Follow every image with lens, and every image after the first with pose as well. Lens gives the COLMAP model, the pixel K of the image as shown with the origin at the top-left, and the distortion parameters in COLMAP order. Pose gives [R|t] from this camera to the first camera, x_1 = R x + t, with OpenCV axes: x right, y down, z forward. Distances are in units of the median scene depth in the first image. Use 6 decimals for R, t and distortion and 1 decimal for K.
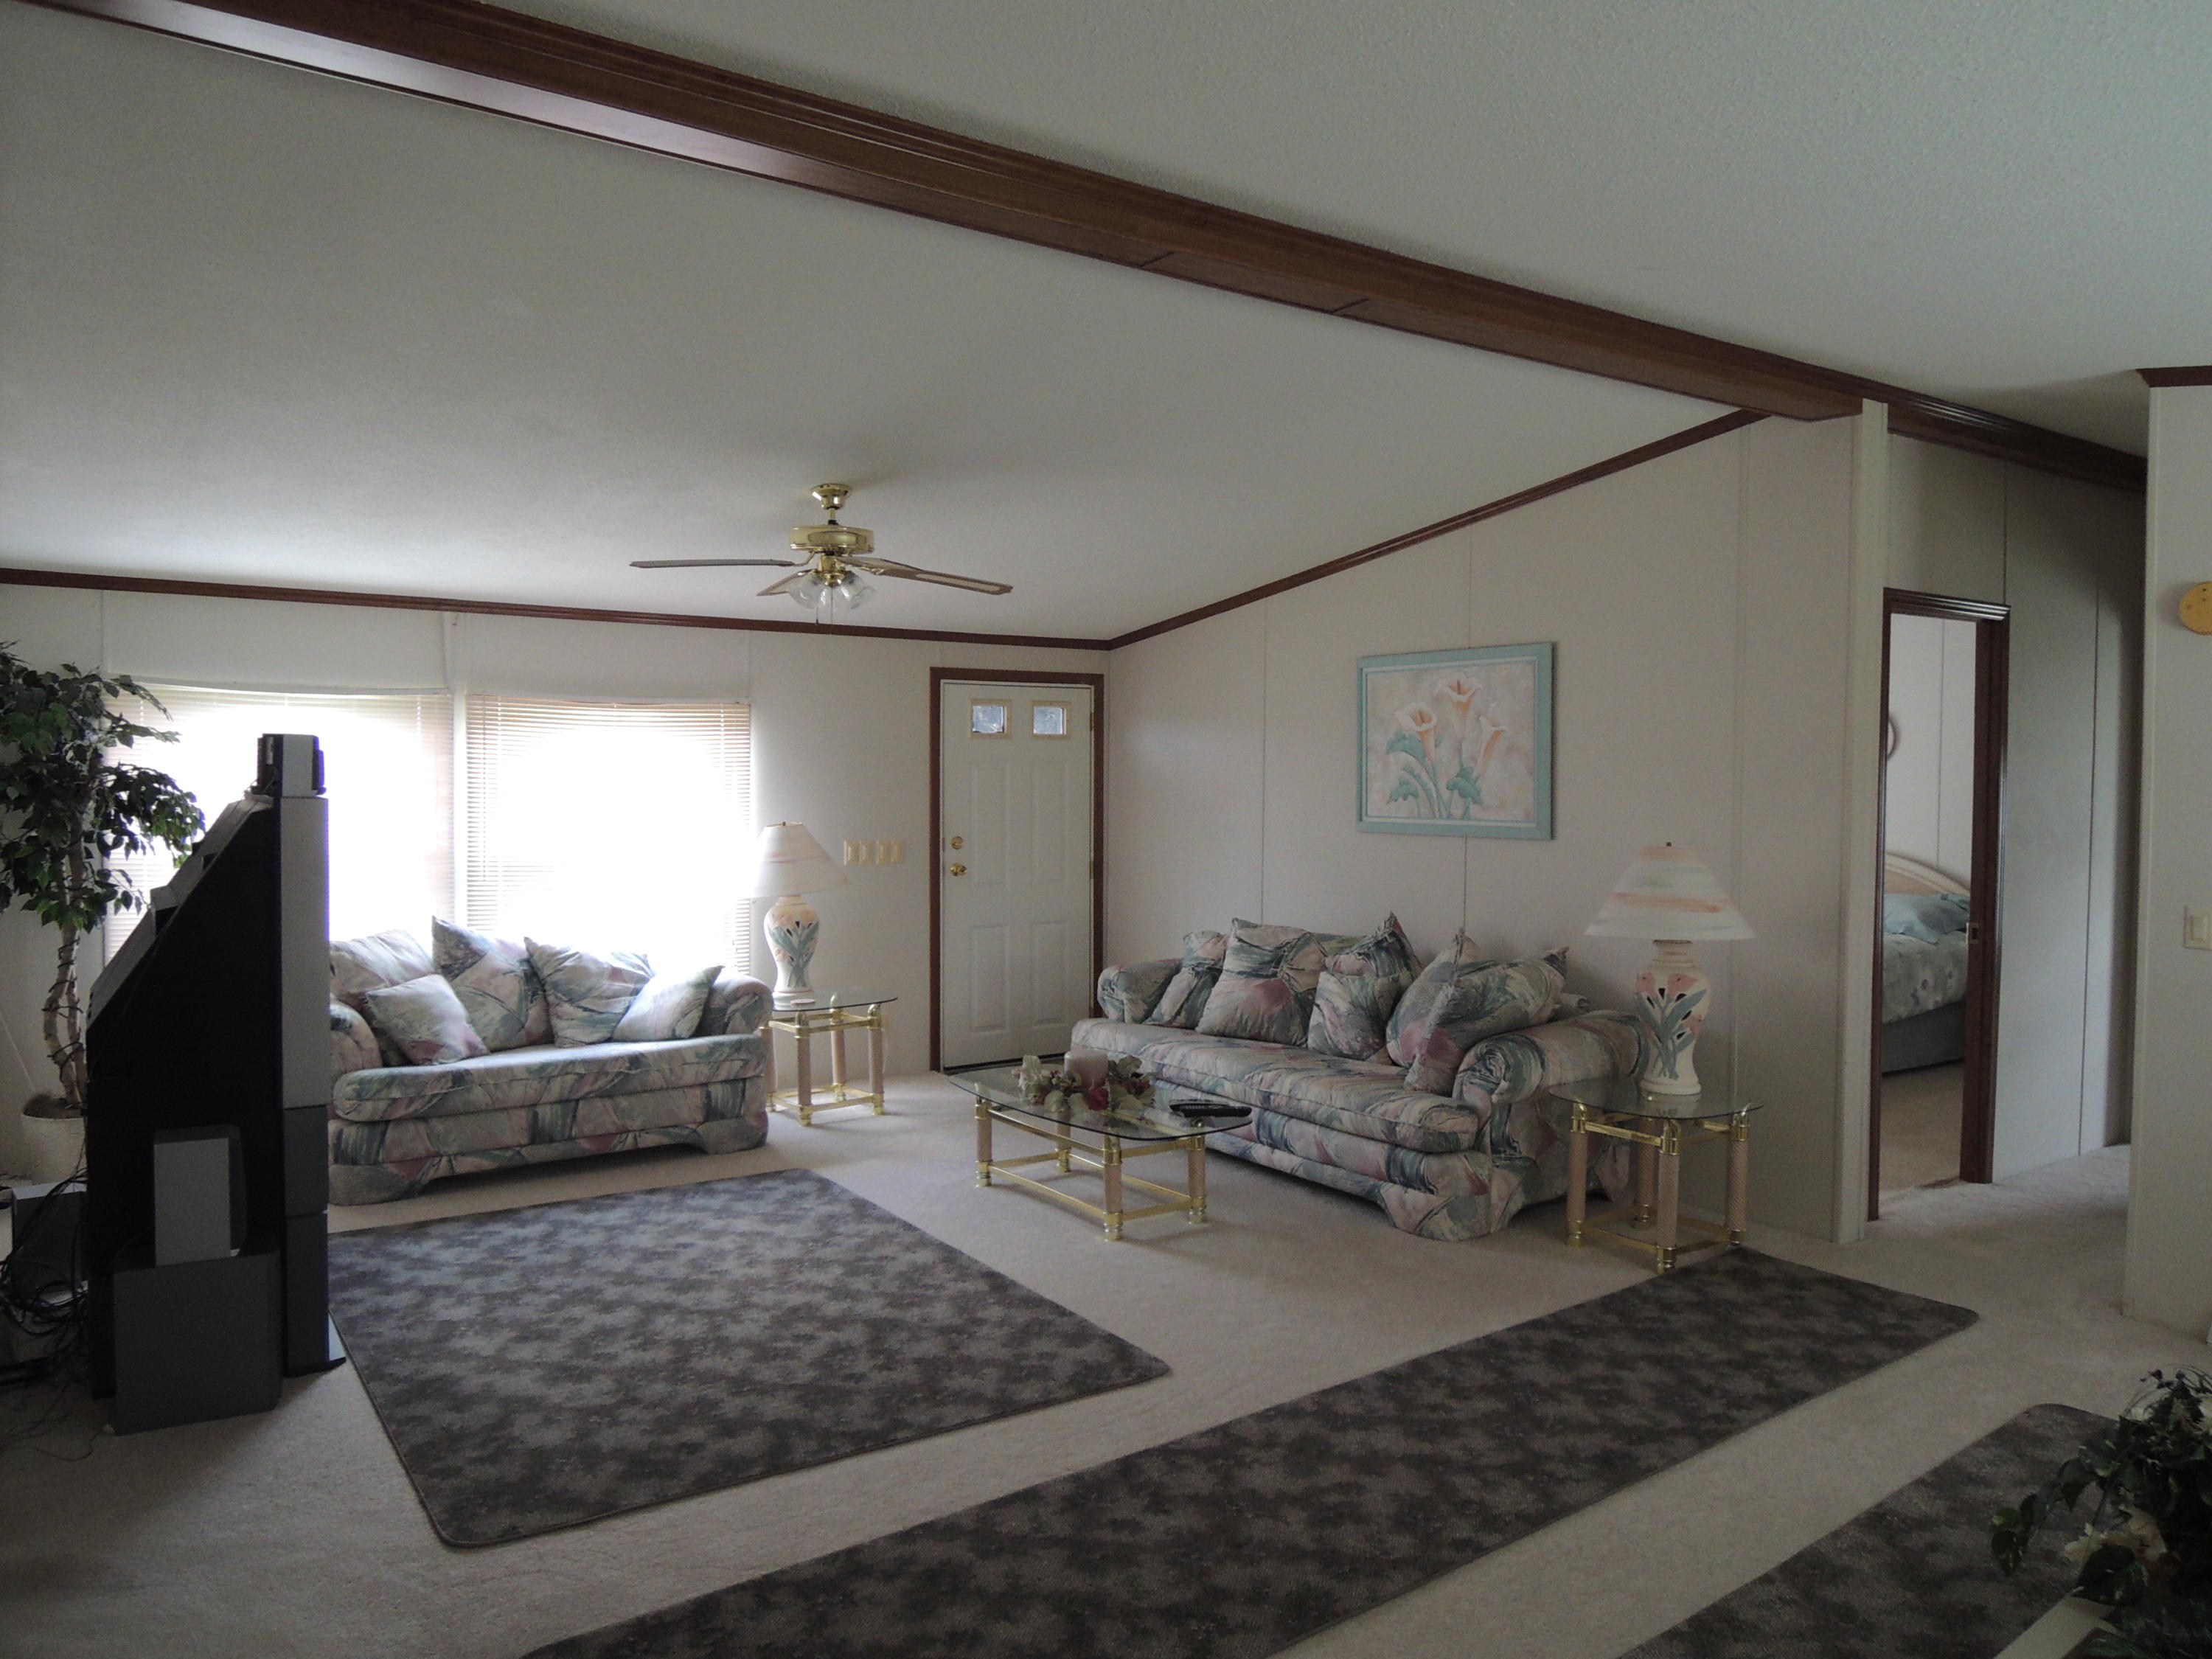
lens RADIAL K [[1587.9, 0, 1111.3], [0, 1587.9, 823.9], [0, 0, 1]] dist [-0.025838, 0.000404]
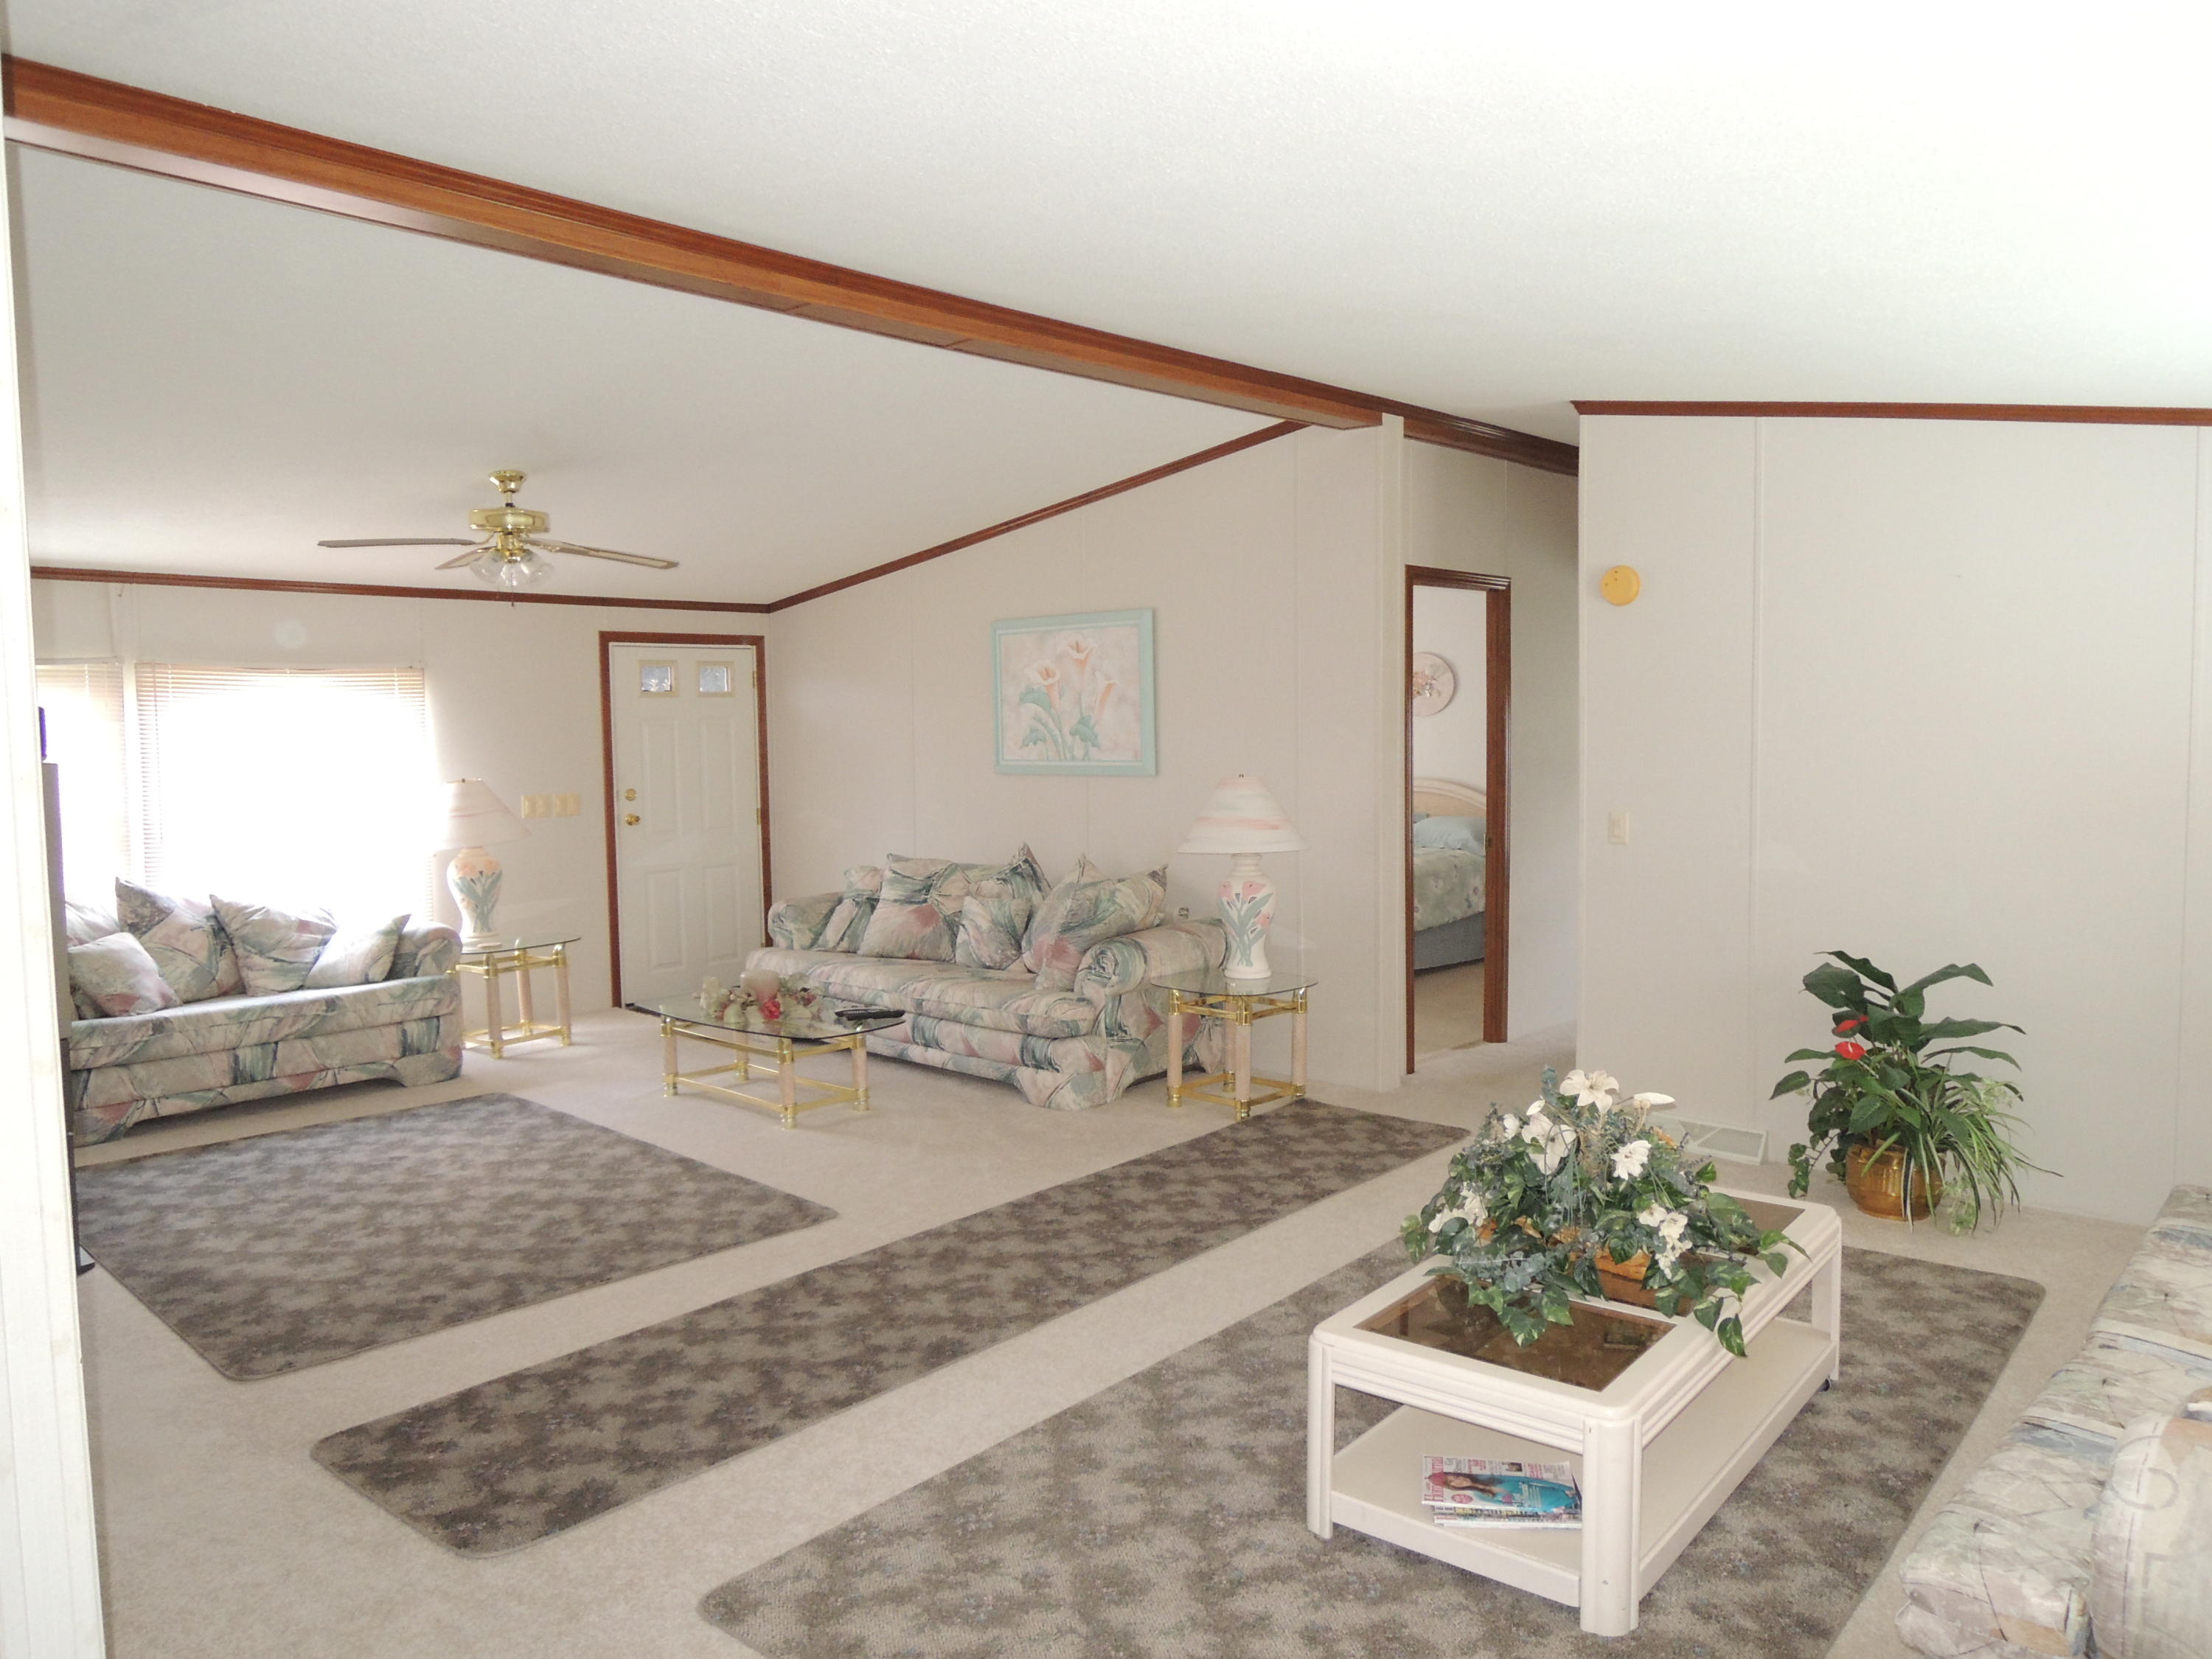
lens RADIAL K [[1587.9, 0, 1116.1], [0, 1587.9, 828.0], [0, 0, 1]] dist [-0.025838, 0.000404]
pose [[0.977610, -0.032221, 0.207945, 0.001302], [0.025207, 0.999023, 0.036293, 0.005823], [-0.208911, -0.030238, 0.977467, -0.175593]]
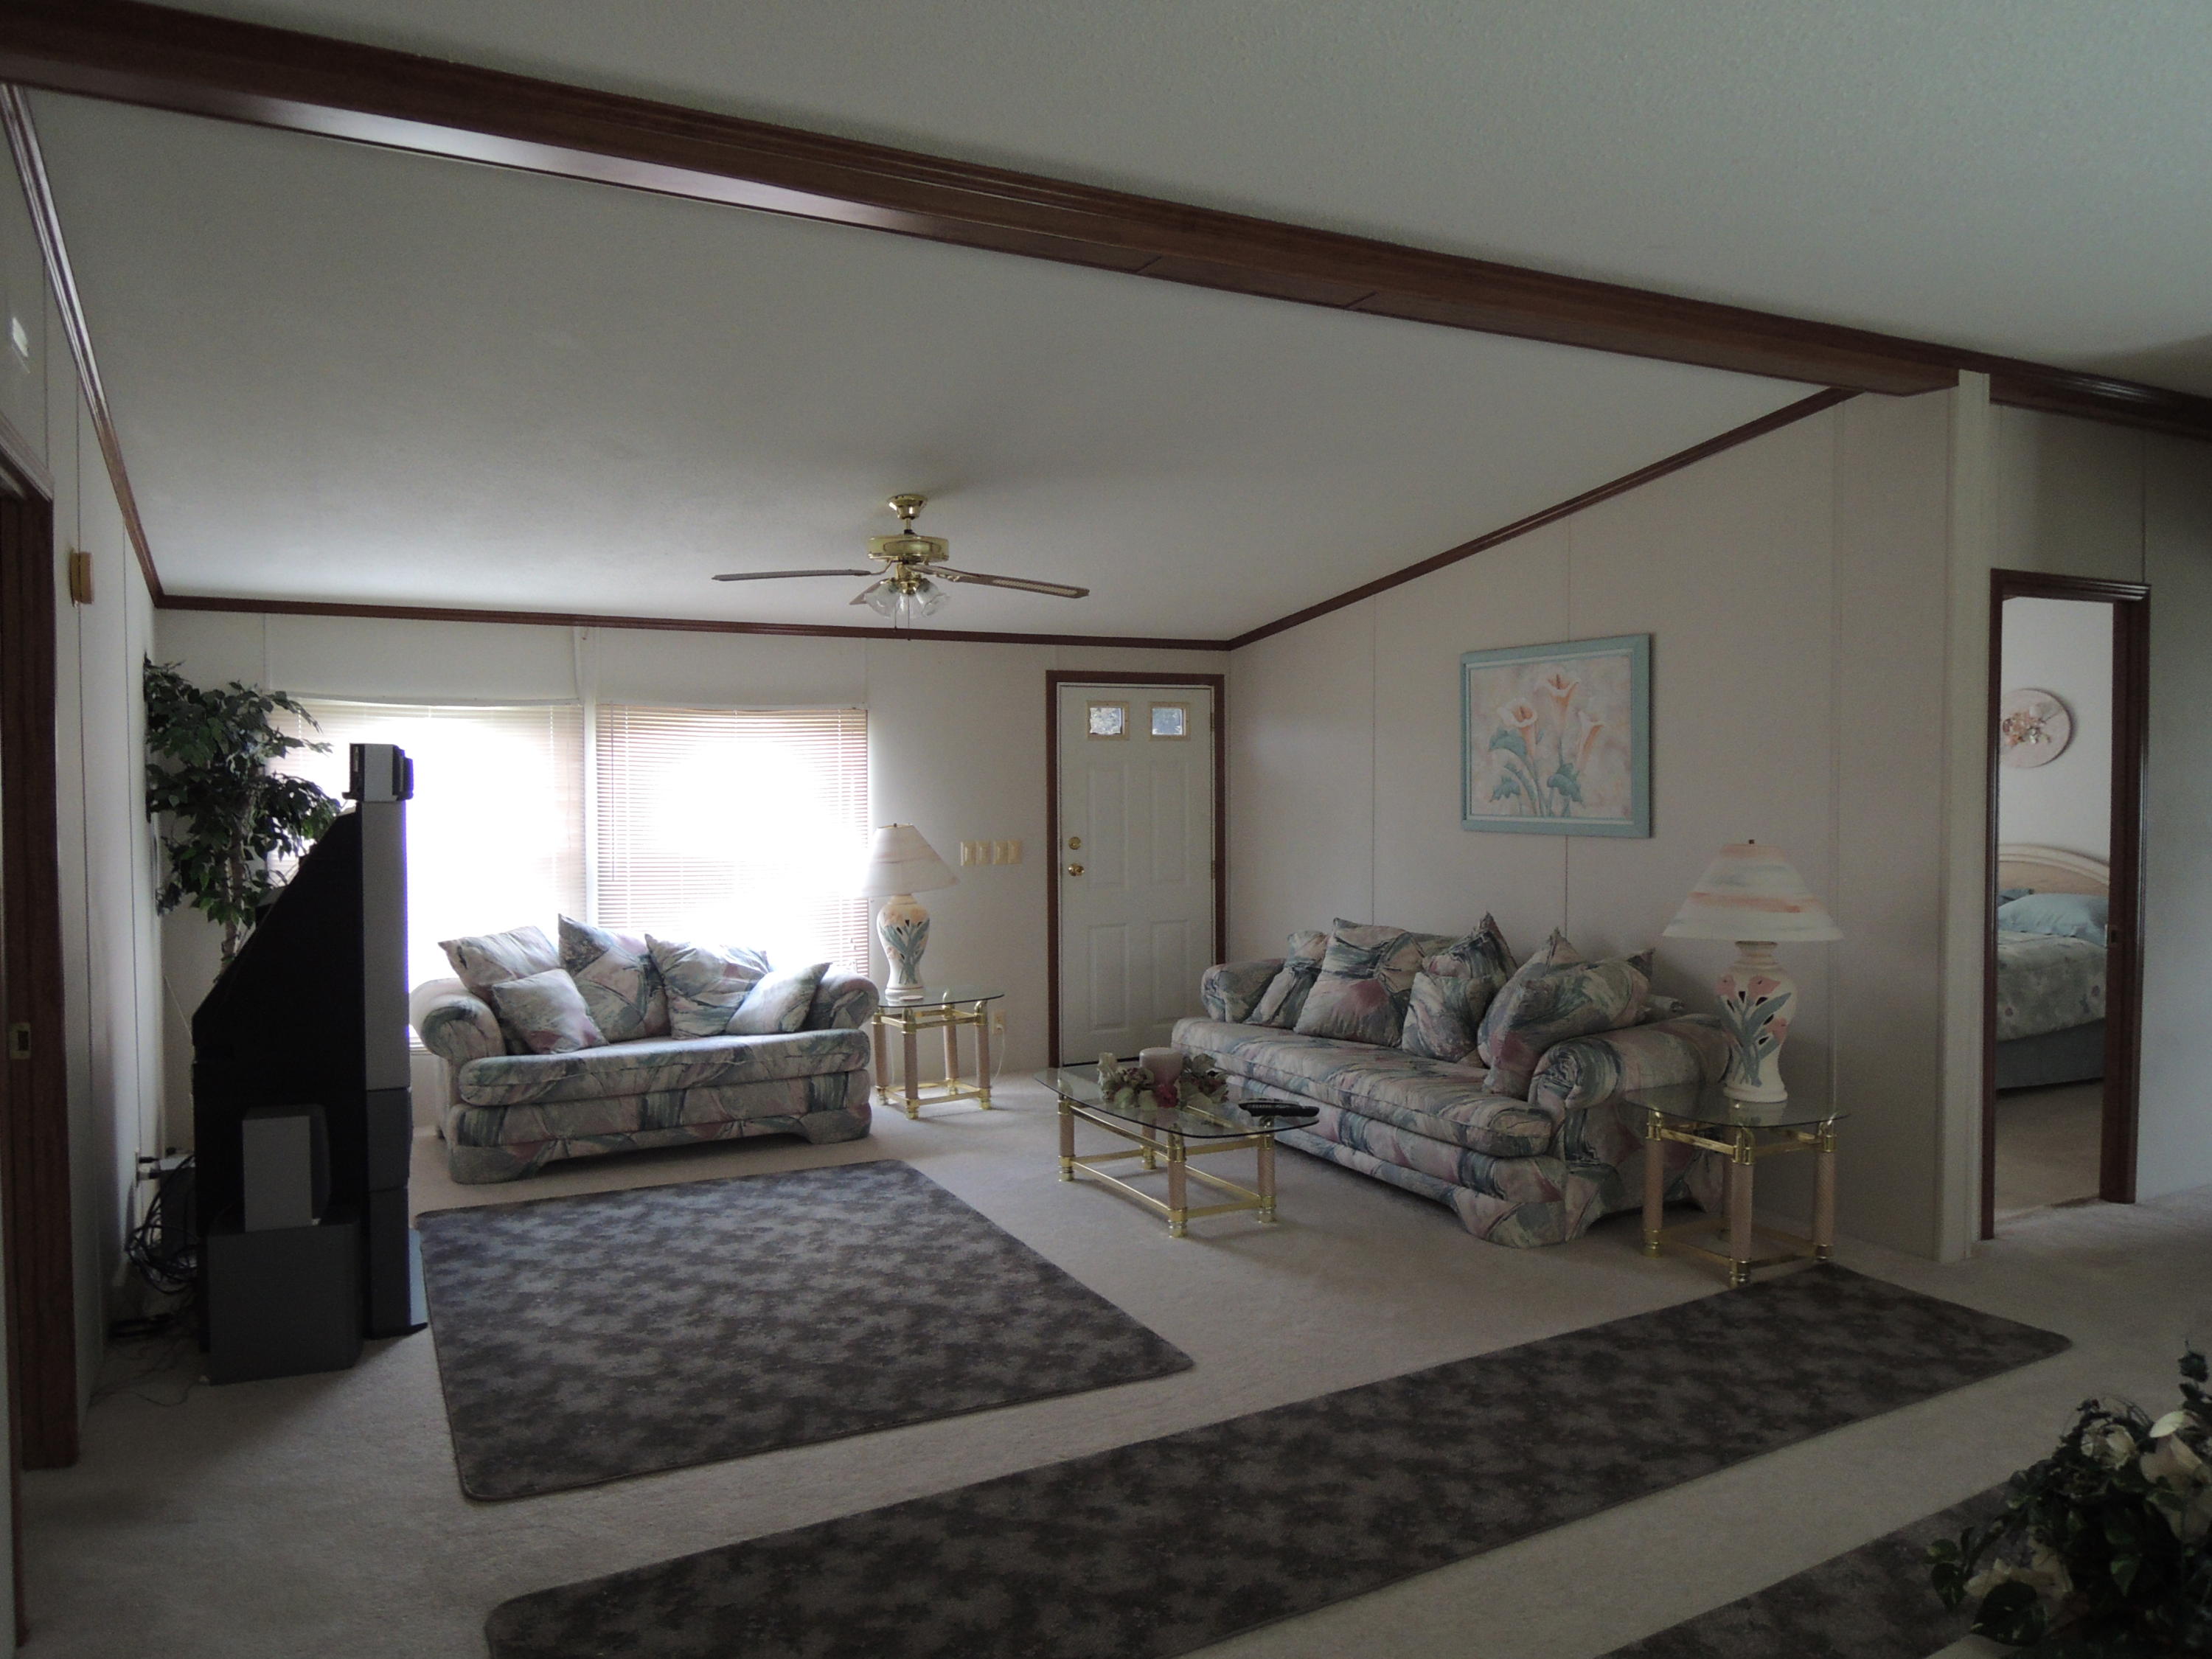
lens RADIAL K [[1587.9, 0, 1107.1], [0, 1587.9, 823.1], [0, 0, 1]] dist [-0.025838, 0.000404]
pose [[0.990945, -0.005273, -0.134164, 0.090826], [0.005108, 0.999986, -0.001572, 0.001170], [0.134170, 0.000873, 0.990958, -0.003795]]
